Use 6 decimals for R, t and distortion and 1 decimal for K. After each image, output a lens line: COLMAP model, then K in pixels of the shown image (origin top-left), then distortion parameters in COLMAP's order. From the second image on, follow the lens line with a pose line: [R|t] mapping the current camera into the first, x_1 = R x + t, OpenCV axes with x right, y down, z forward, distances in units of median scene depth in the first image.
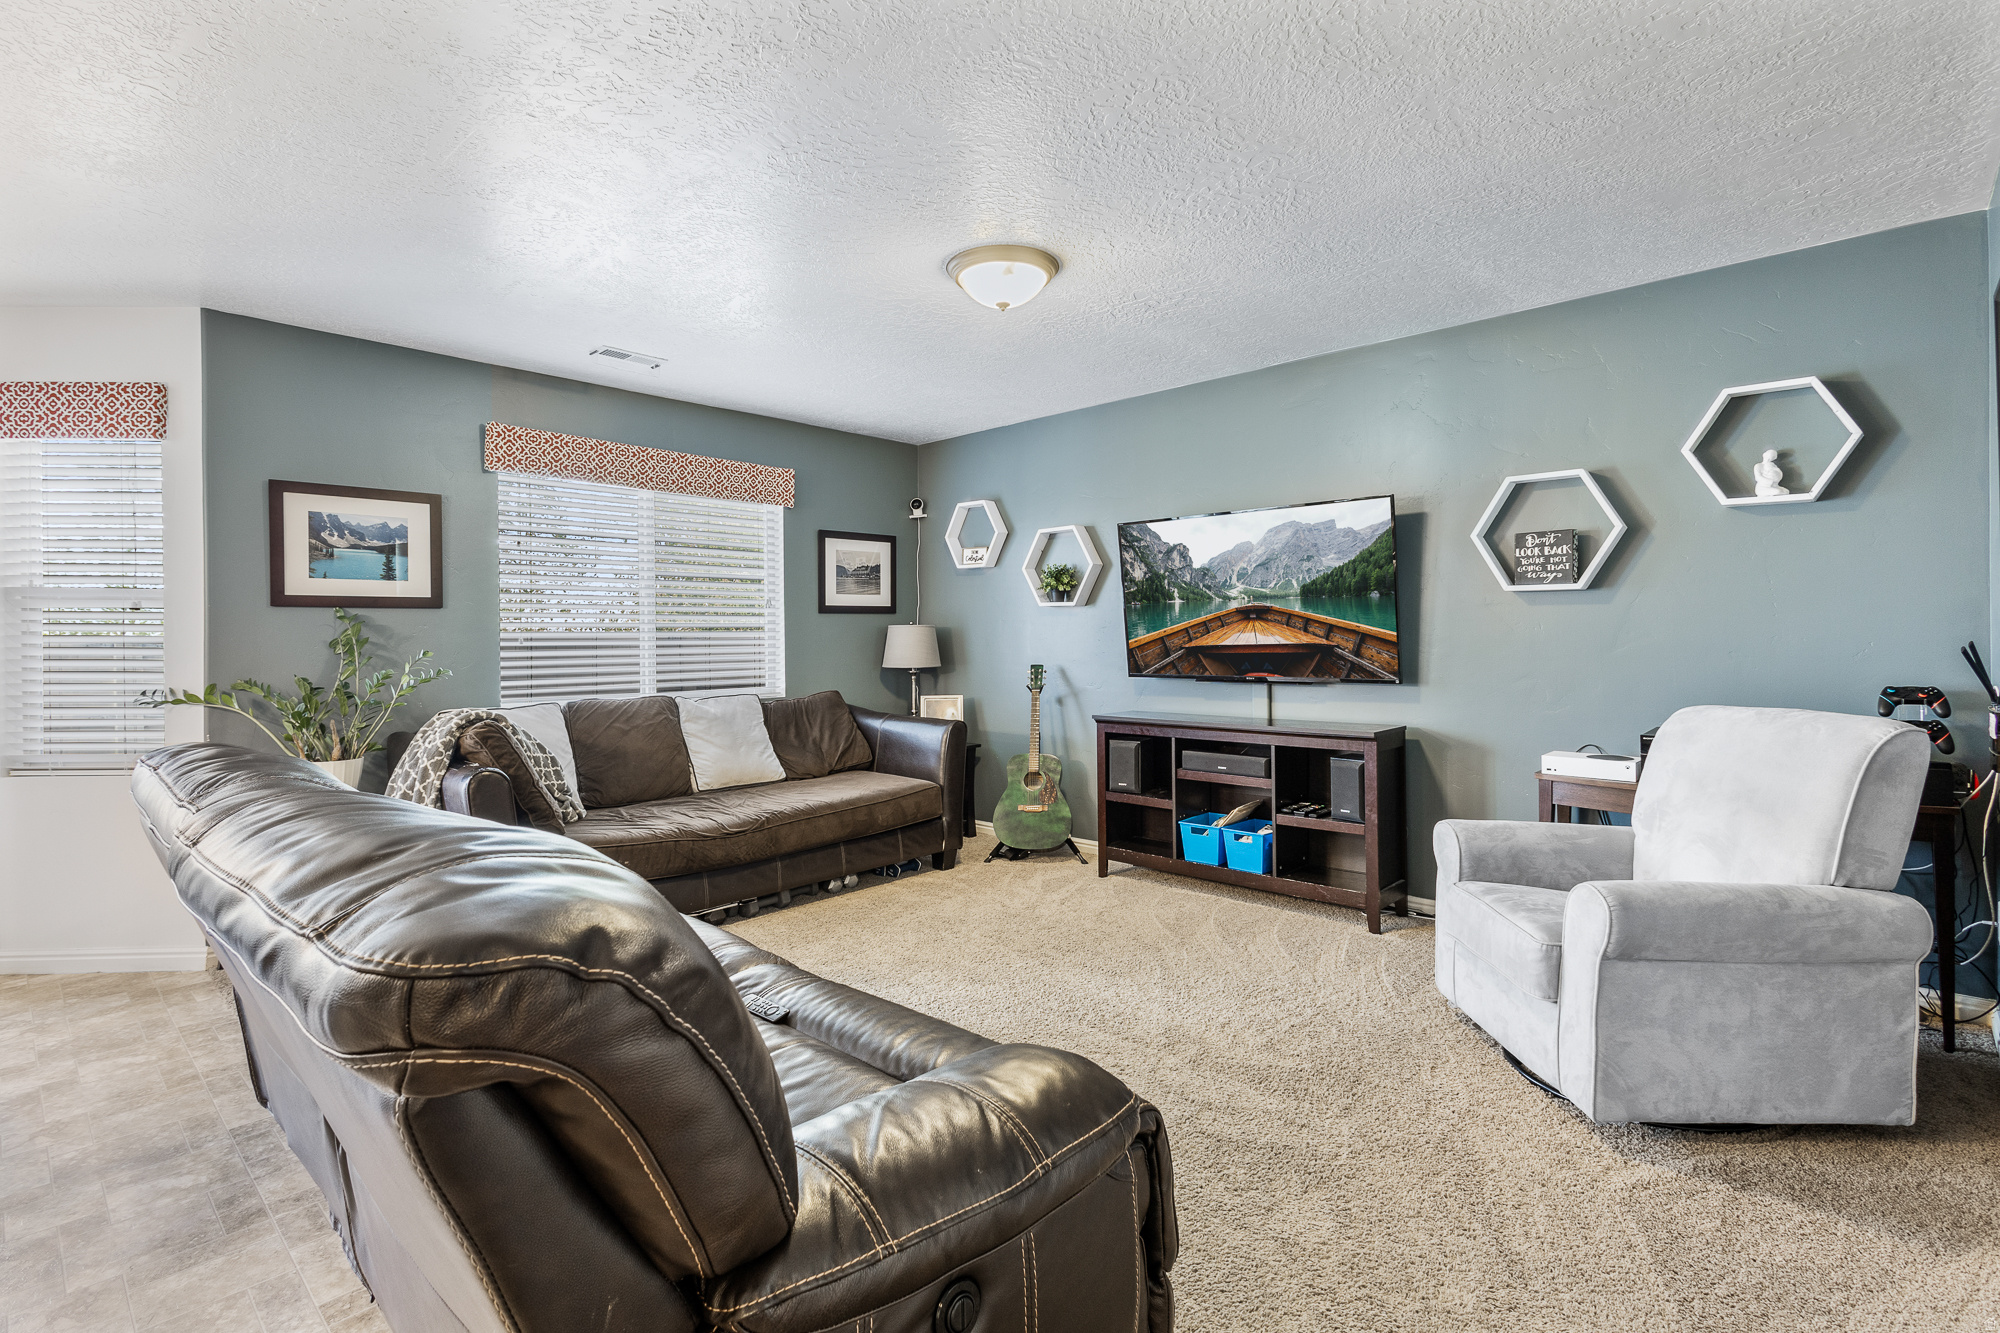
lens RADIAL K [[939.8, 0, 1012.3], [0, 939.8, 672.3], [0, 0, 1]] dist [0.005386, -0.000167]
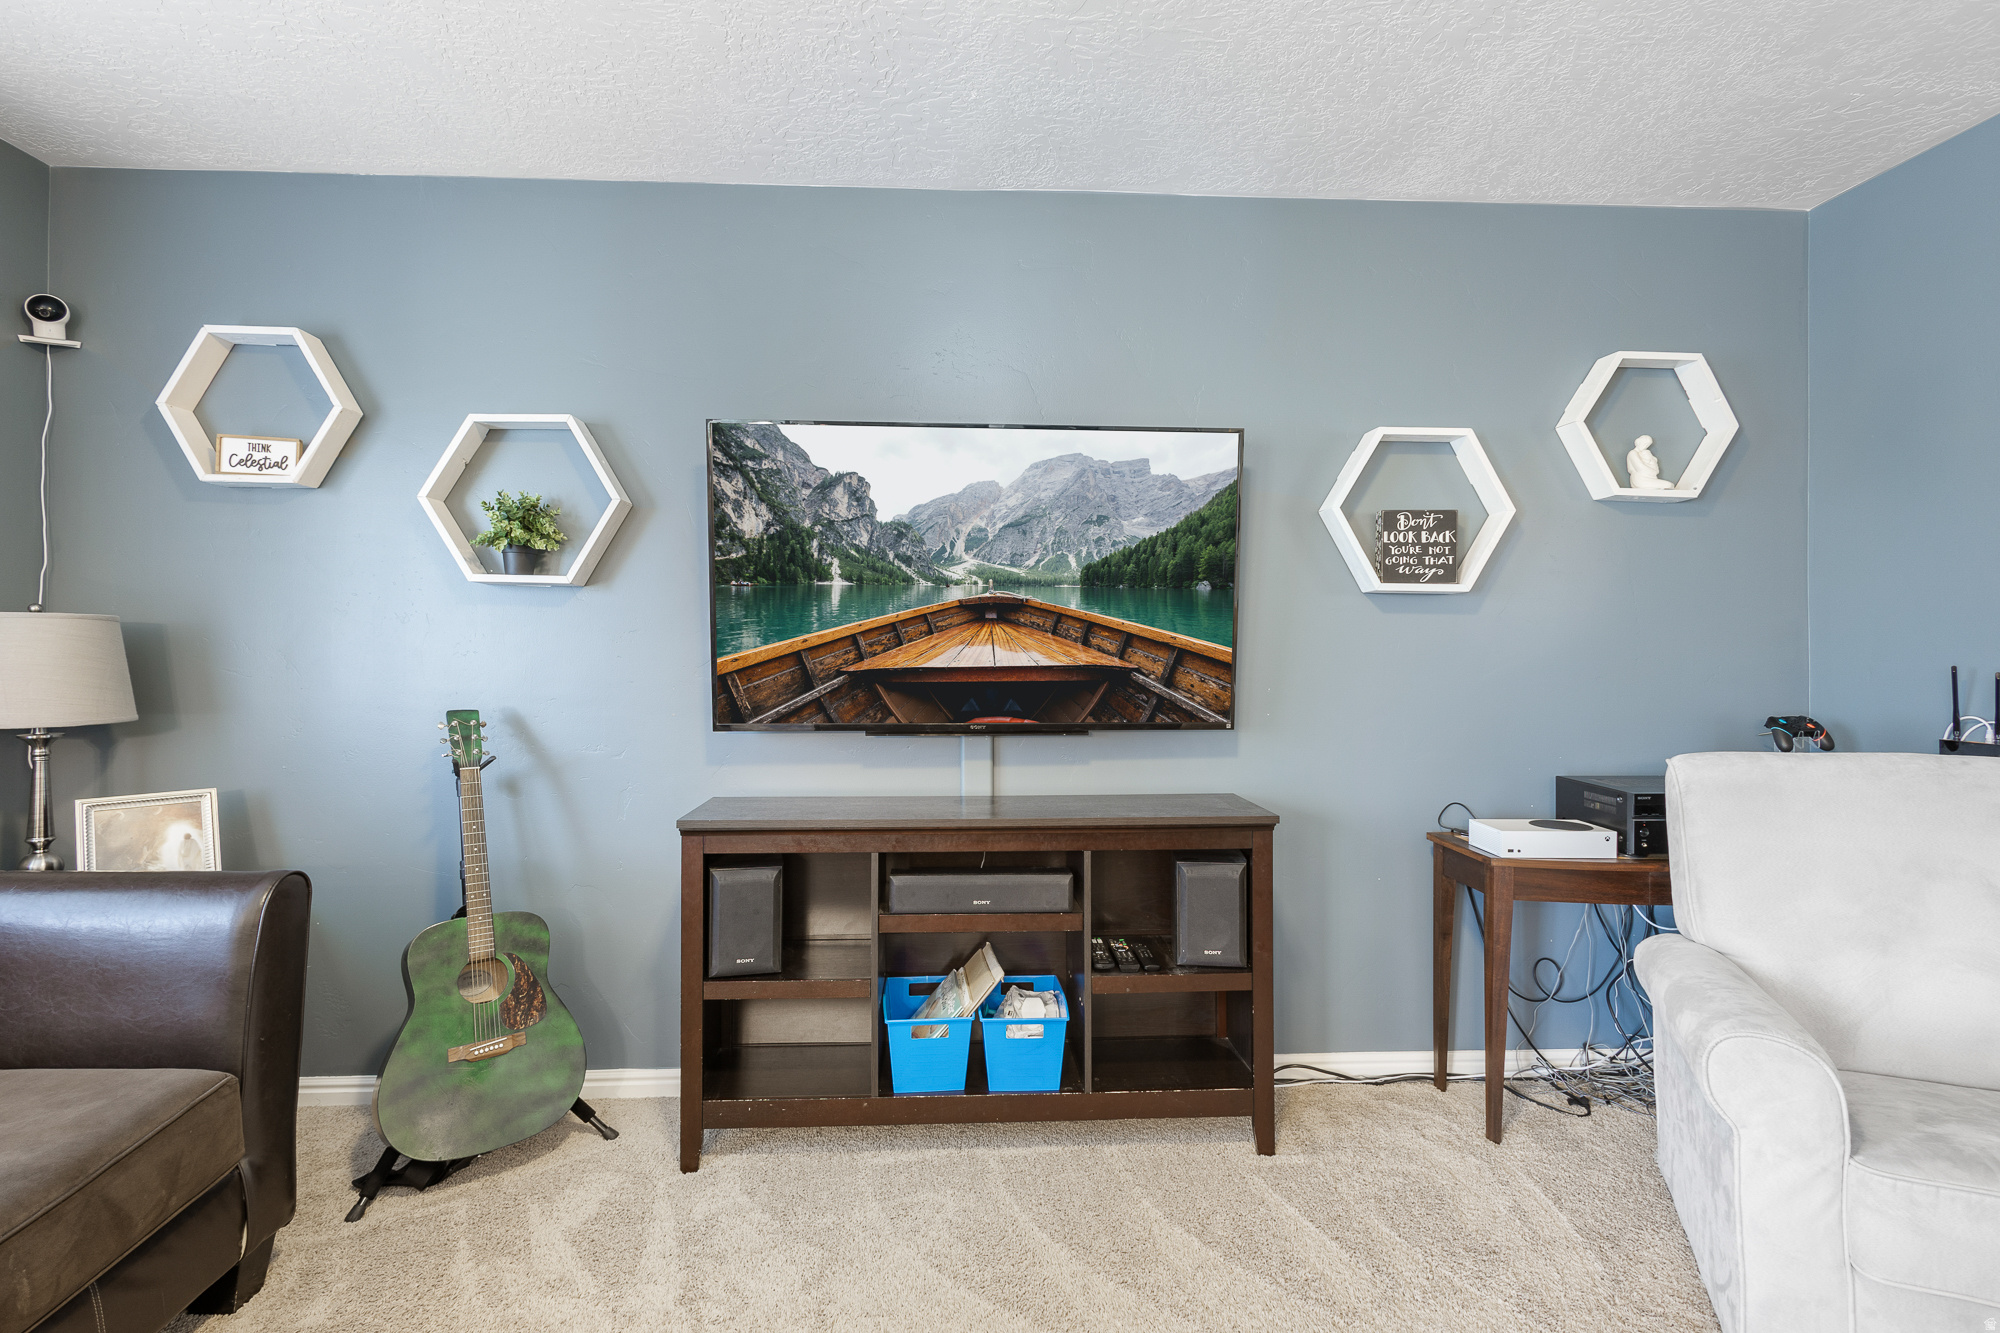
lens RADIAL K [[939.8, 0, 1012.3], [0, 939.8, 672.3], [0, 0, 1]] dist [0.005386, -0.000167]
pose [[0.700433, 0.009312, 0.713658, -0.131985], [0.020880, 0.999220, -0.033531, -0.006870], [-0.713413, 0.038387, 0.699692, 0.585254]]
